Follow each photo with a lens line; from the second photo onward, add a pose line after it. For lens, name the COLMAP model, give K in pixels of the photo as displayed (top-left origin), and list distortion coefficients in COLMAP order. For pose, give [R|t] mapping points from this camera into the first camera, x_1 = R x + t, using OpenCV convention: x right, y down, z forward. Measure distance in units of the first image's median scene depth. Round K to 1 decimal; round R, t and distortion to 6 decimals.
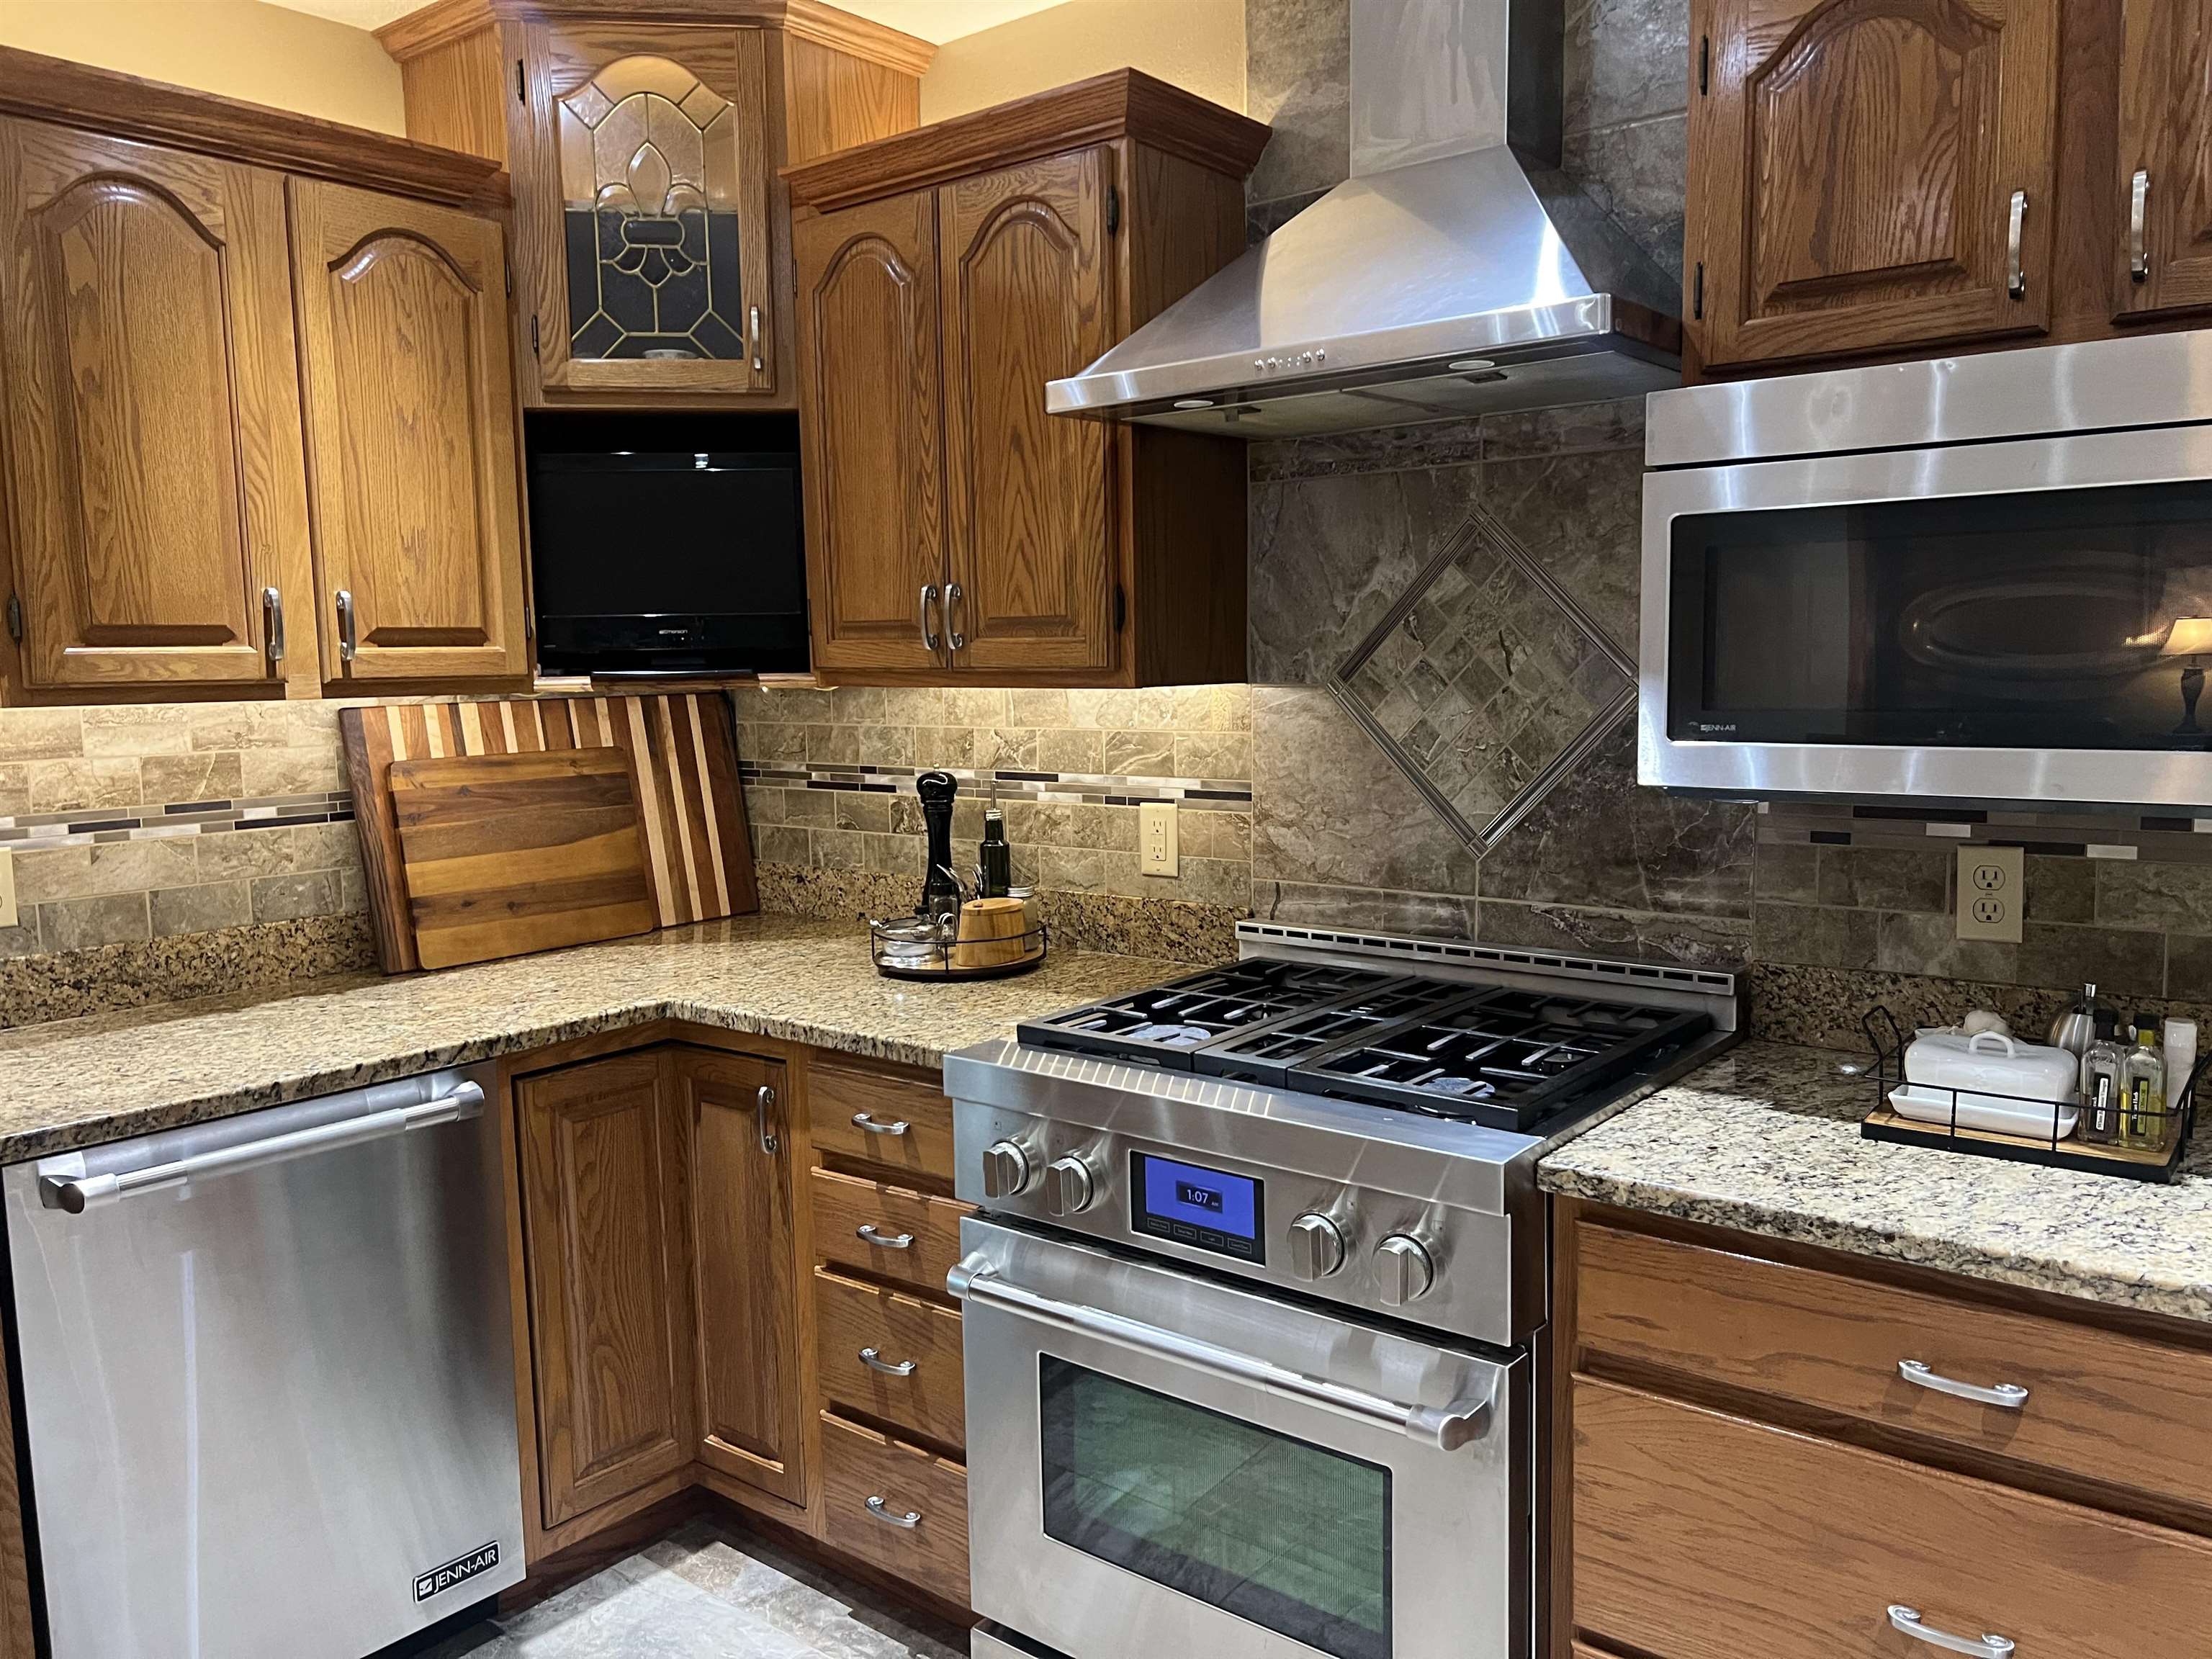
lens RADIAL K [[1660.9, 0, 1111.6], [0, 1660.9, 835.5], [0, 0, 1]] dist [0.066563, -0.072651]
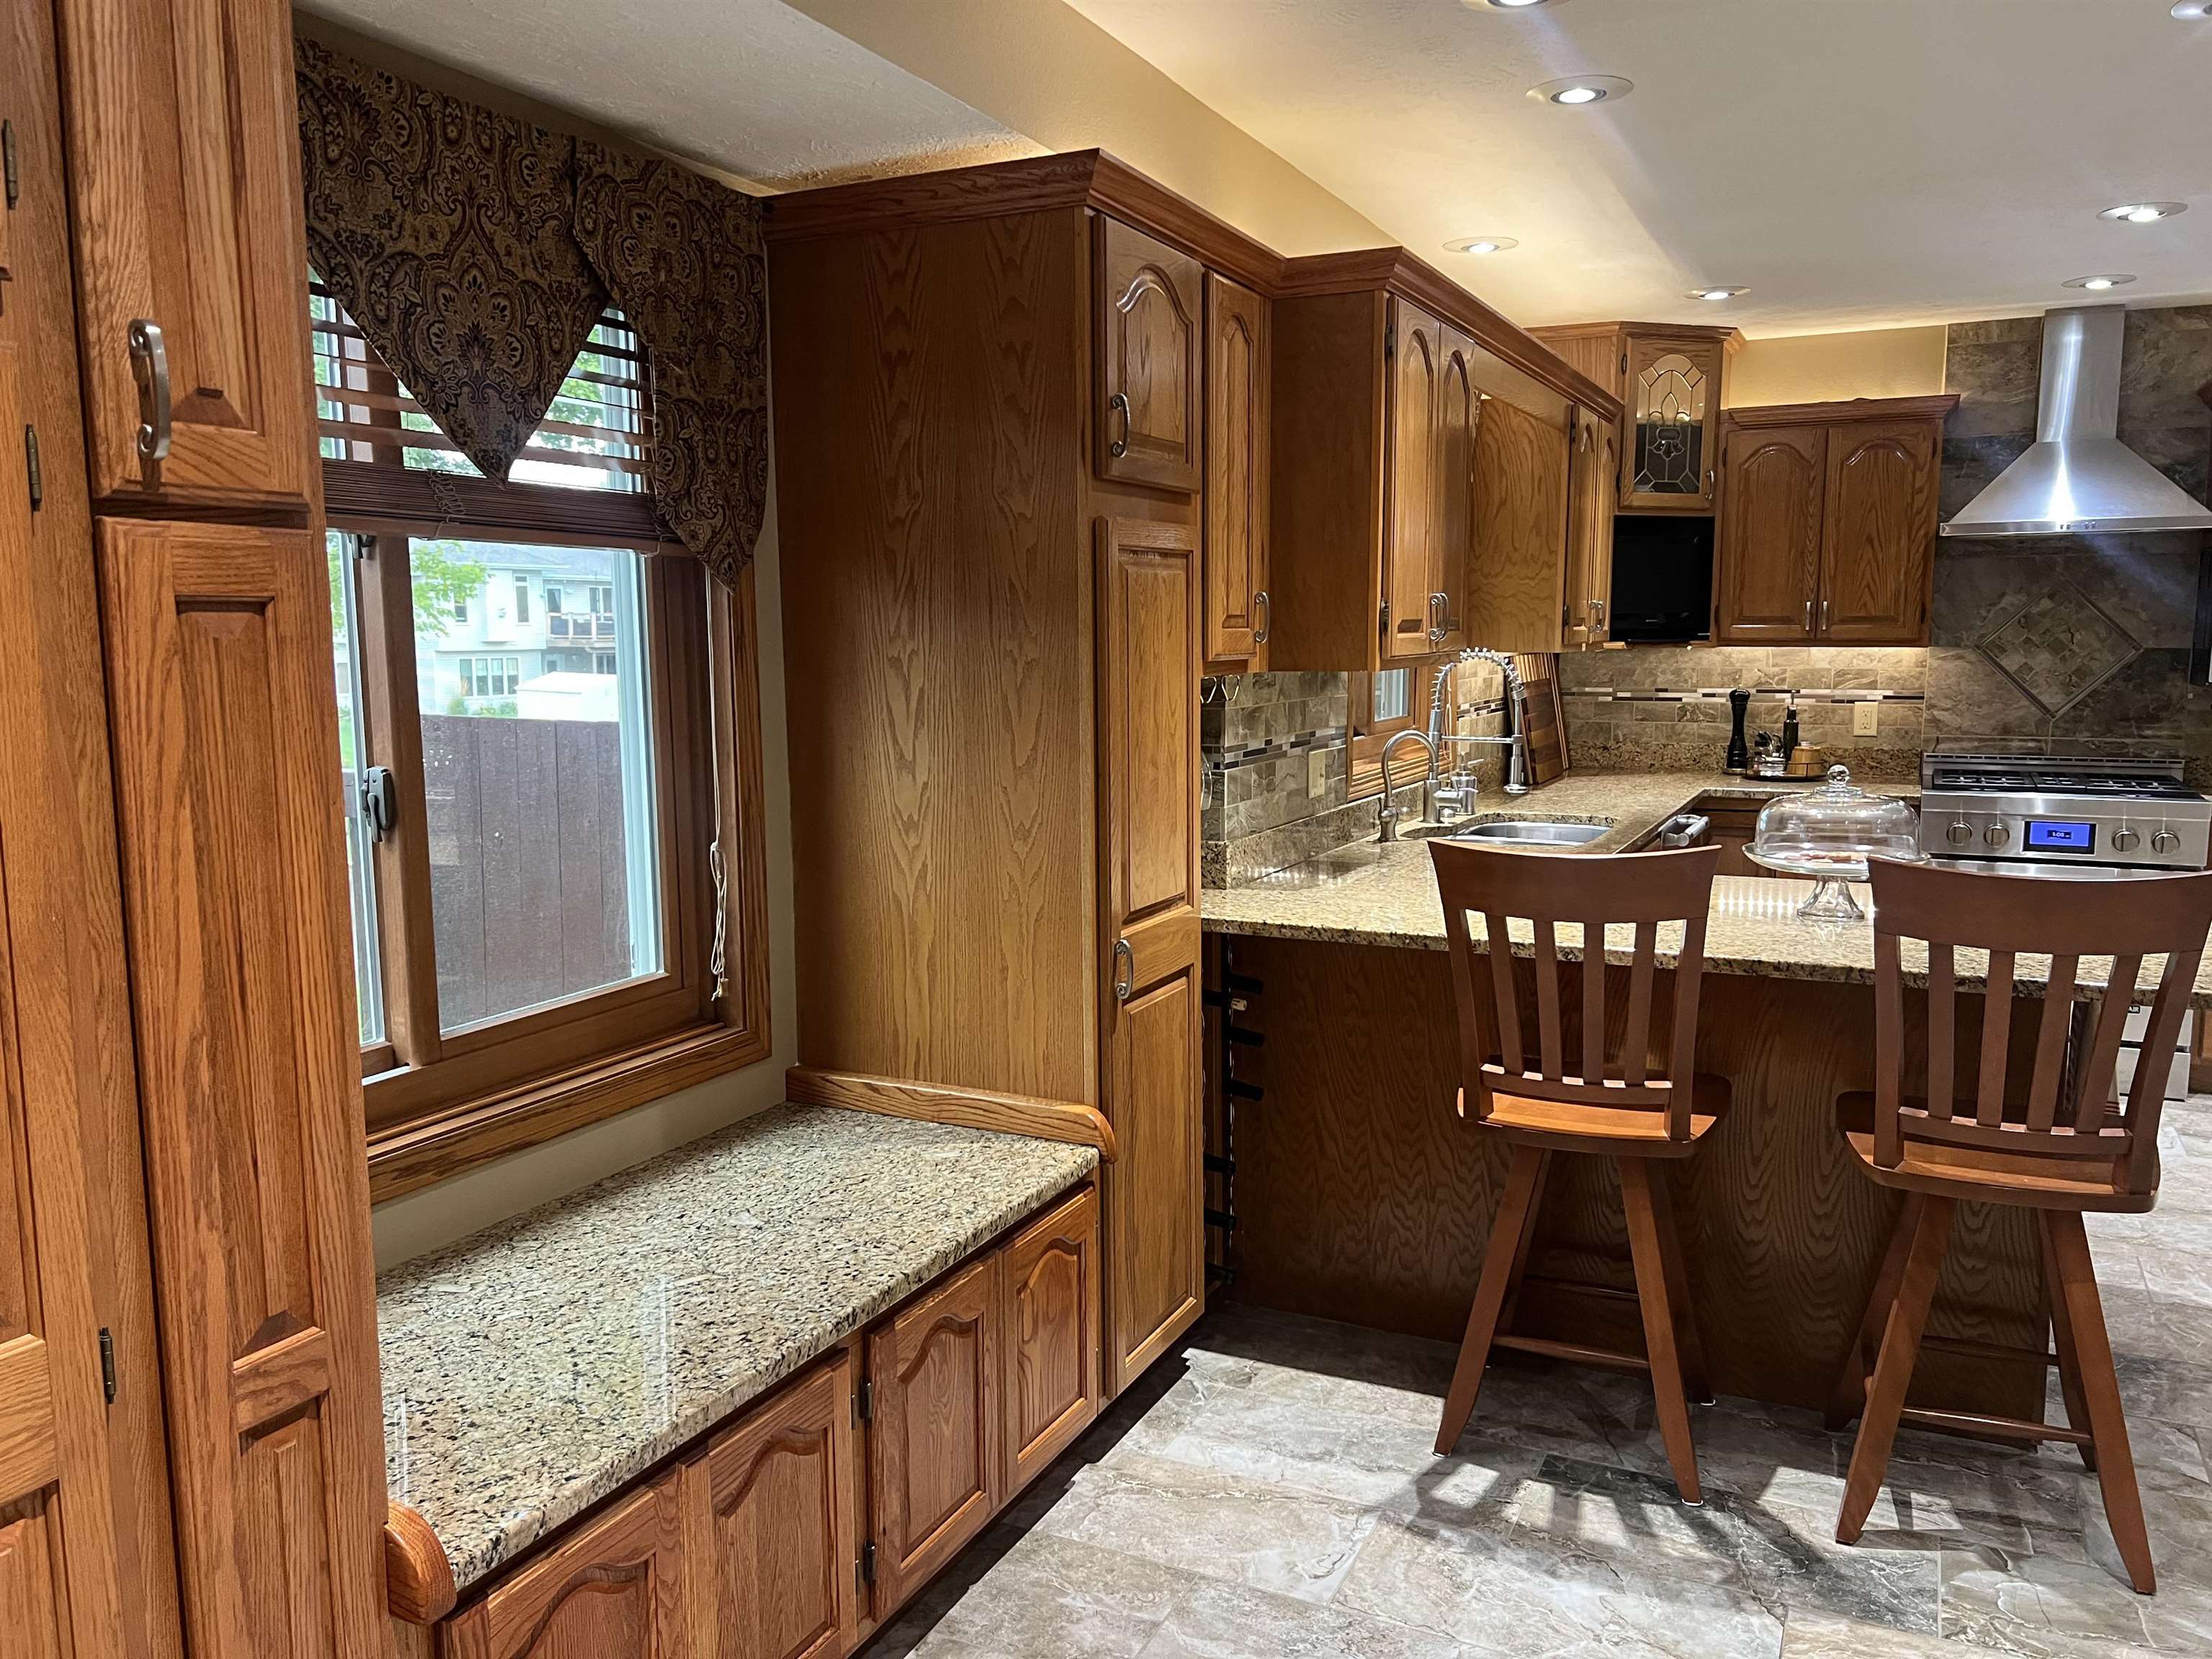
lens RADIAL K [[1660.9, 0, 1109.5], [0, 1660.9, 844.0], [0, 0, 1]] dist [0.066563, -0.072651]
pose [[0.974534, -0.014993, 0.223738, -1.541237], [0.010429, 0.999713, 0.021565, 0.116885], [-0.223997, -0.018683, 0.974411, -0.990408]]
